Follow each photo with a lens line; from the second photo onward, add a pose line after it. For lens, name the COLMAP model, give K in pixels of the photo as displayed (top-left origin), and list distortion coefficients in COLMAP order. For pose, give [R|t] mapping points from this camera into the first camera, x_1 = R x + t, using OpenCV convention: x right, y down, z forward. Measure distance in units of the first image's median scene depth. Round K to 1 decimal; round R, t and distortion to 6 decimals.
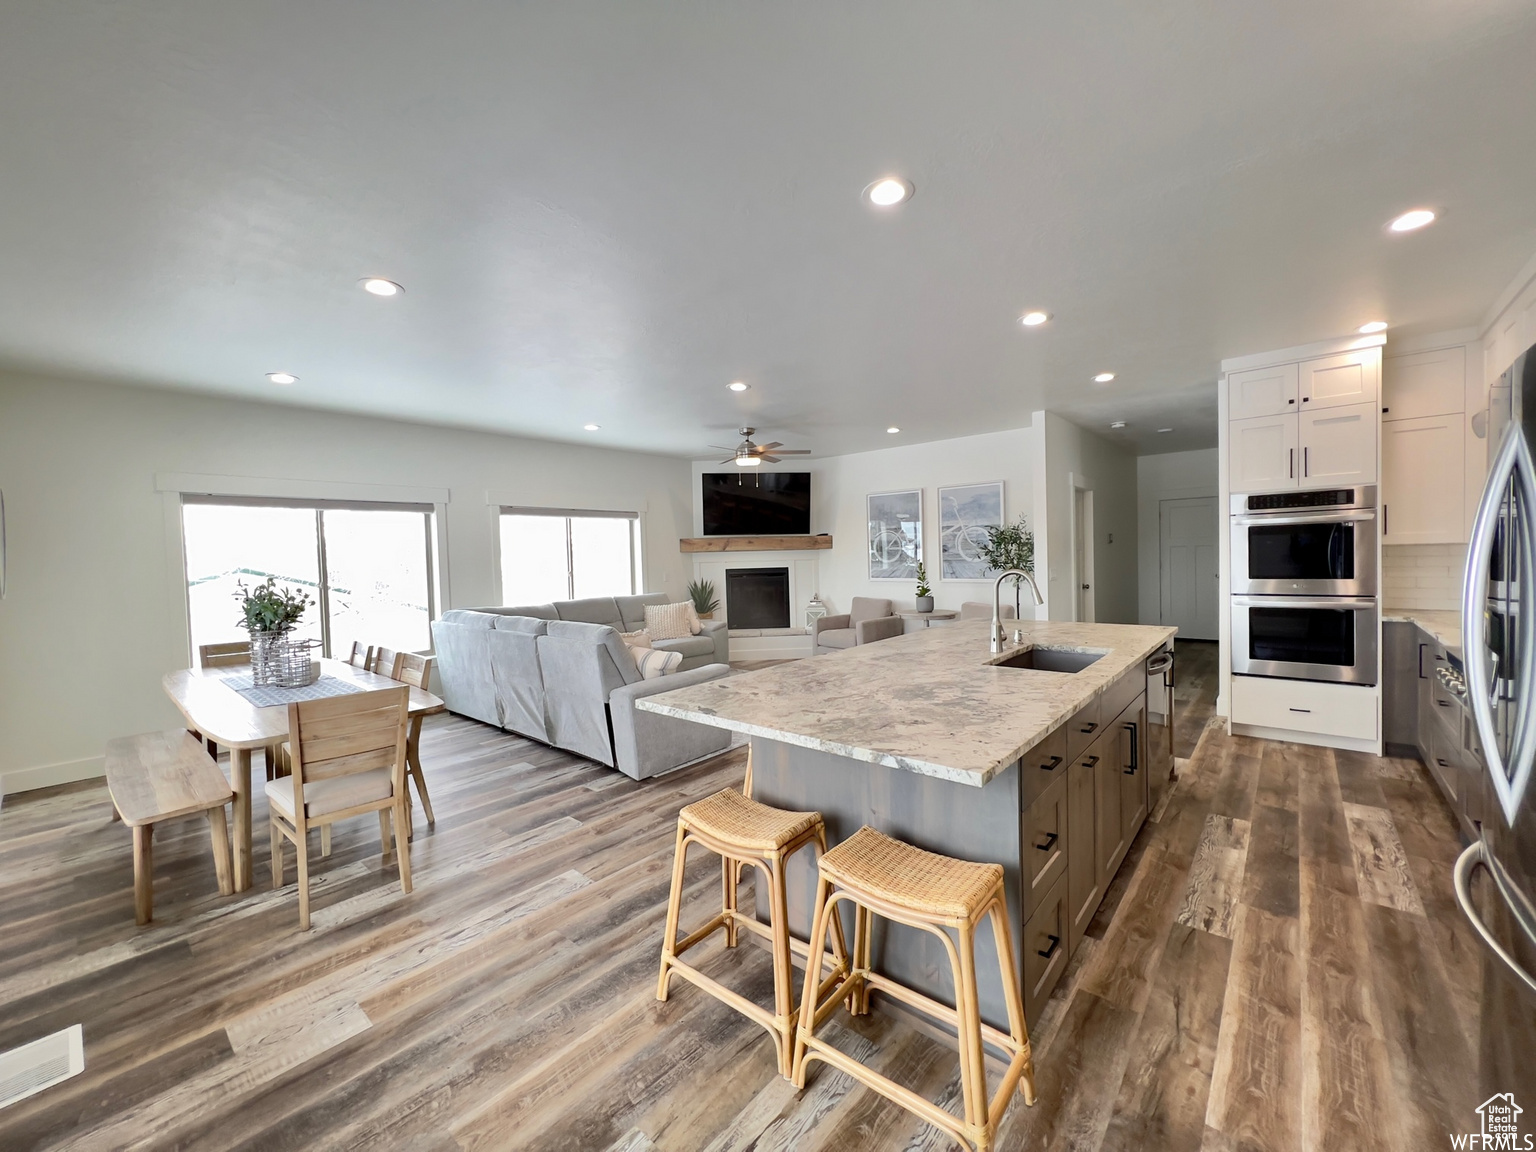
lens RADIAL K [[611.0, 0, 757.9], [0, 611.0, 553.8], [0, 0, 1]] dist [0.006548, -0.000429]
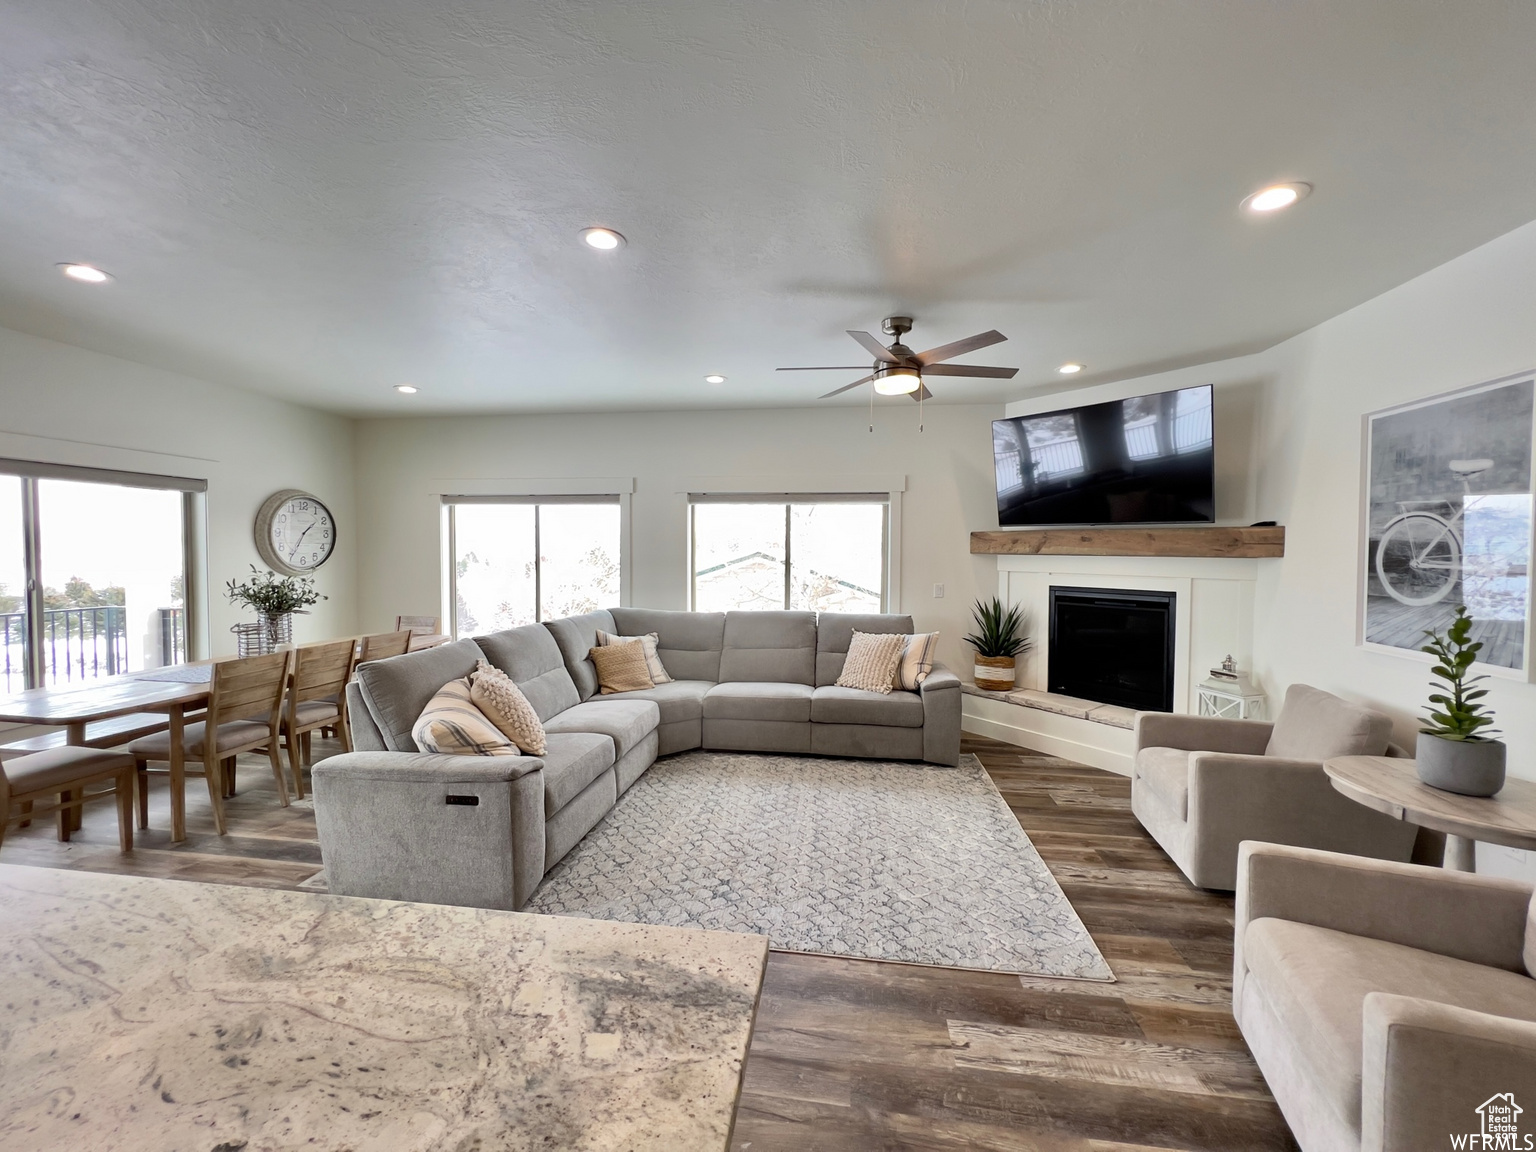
lens RADIAL K [[611.0, 0, 766.1], [0, 611.0, 571.7], [0, 0, 1]] dist [0.006548, -0.000429]
pose [[0.556138, 0.060758, -0.828866, 0.291392], [-0.022161, 0.998054, 0.058290, -0.016744], [0.830795, -0.014049, 0.556402, 0.494757]]
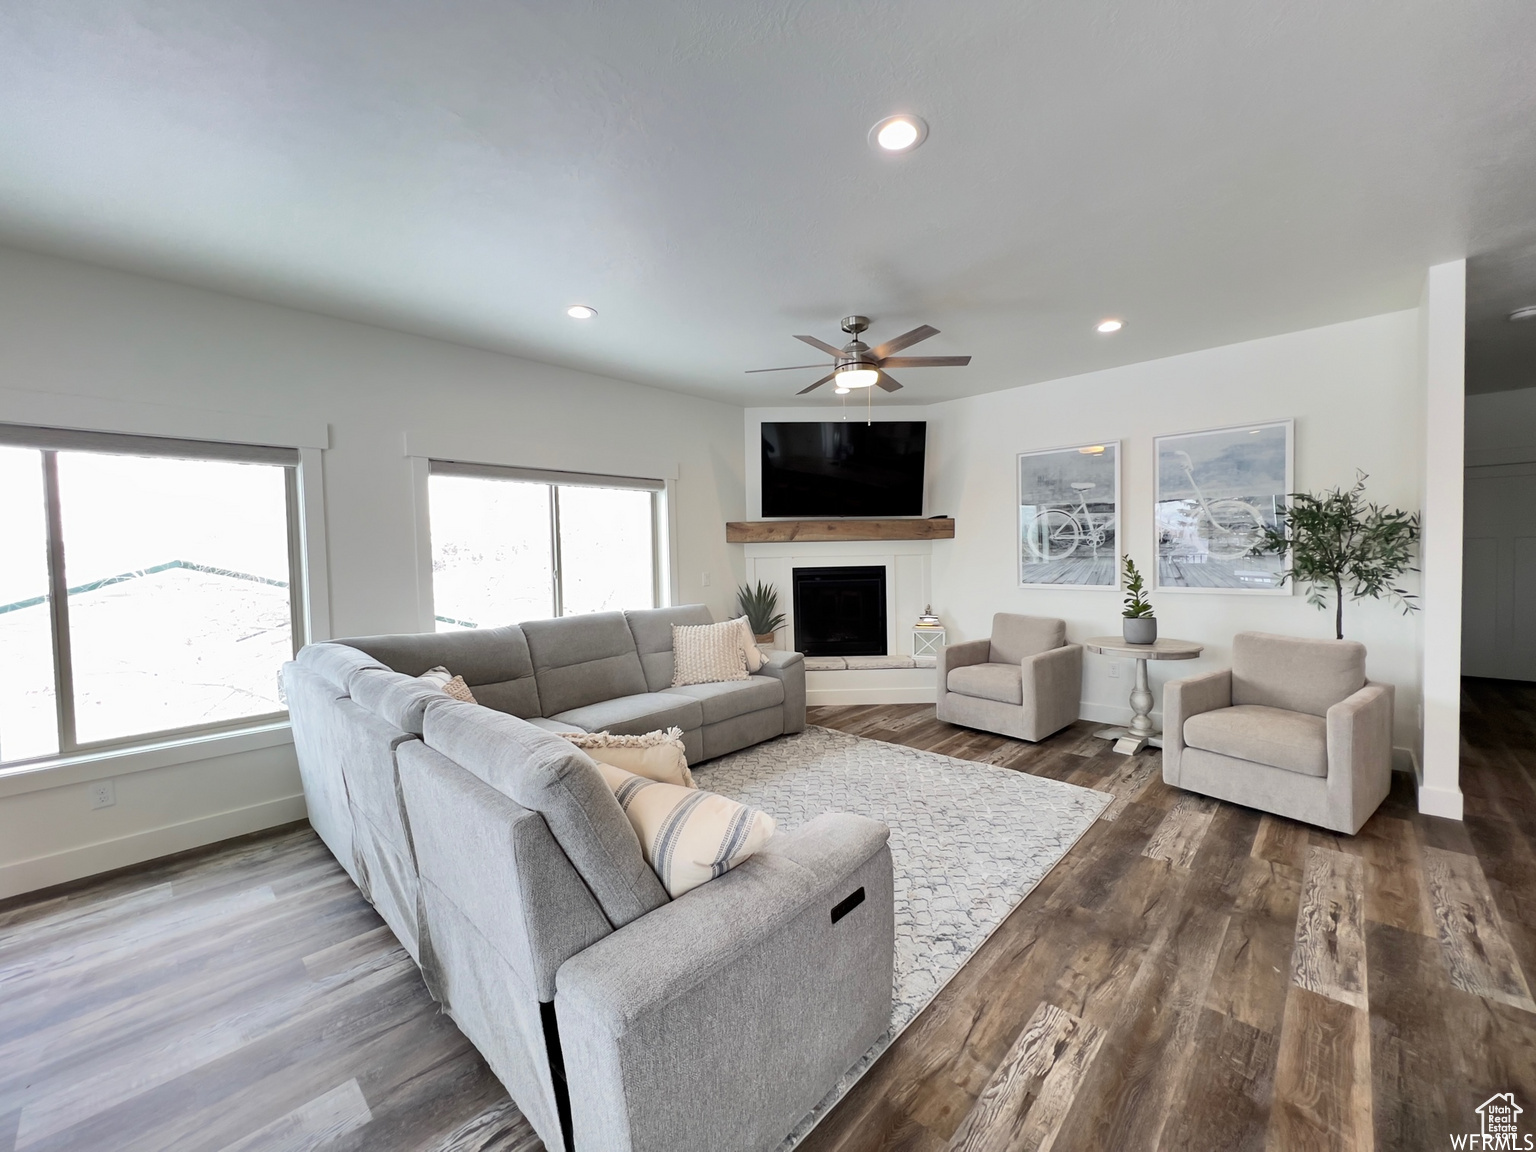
lens RADIAL K [[611.0, 0, 770.2], [0, 611.0, 575.6], [0, 0, 1]] dist [0.006548, -0.000429]
pose [[0.999370, 0.007778, -0.034637, -0.058618], [-0.006230, 0.998987, 0.044574, 0.003730], [0.034949, -0.044330, 0.998405, 0.343890]]
